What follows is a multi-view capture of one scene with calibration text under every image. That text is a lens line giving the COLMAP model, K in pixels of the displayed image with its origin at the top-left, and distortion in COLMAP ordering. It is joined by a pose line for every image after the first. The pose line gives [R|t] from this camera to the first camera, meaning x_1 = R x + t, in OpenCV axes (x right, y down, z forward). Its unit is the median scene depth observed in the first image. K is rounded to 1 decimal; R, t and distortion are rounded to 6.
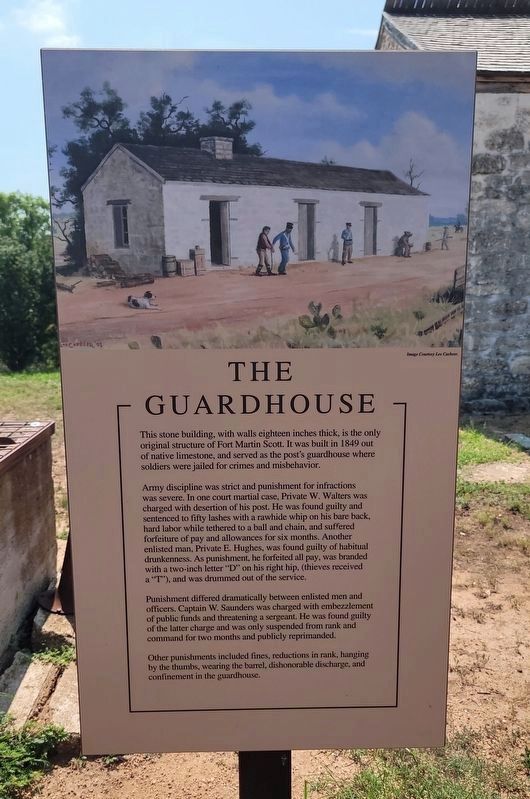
lens RADIAL K [[712.5, 0, 265.6], [0, 712.5, 402.7], [0, 0, 1]] dist [0.017760, -0.001129]
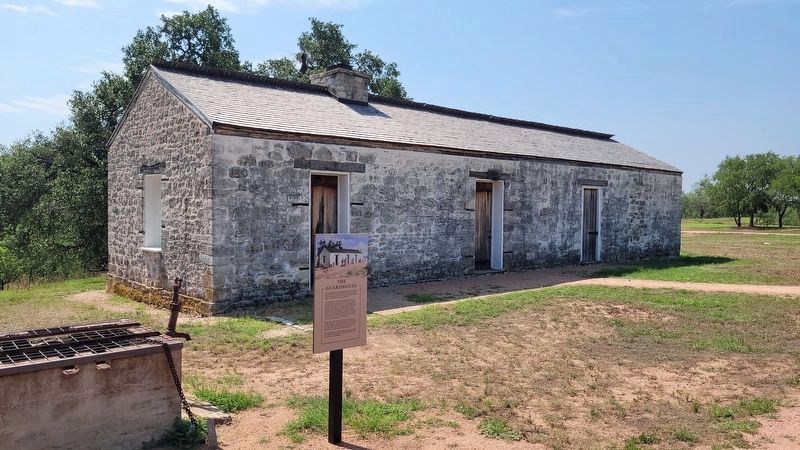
lens RADIAL K [[613.3, 0, 399.4], [0, 613.3, 225.1], [0, 0, 1]] dist [-0.001698, -0.000207]
pose [[0.764258, -0.007350, 0.644869, -0.727862], [0.100067, 0.989176, -0.107319, 0.022256], [-0.637100, 0.146549, 0.756721, -0.815135]]
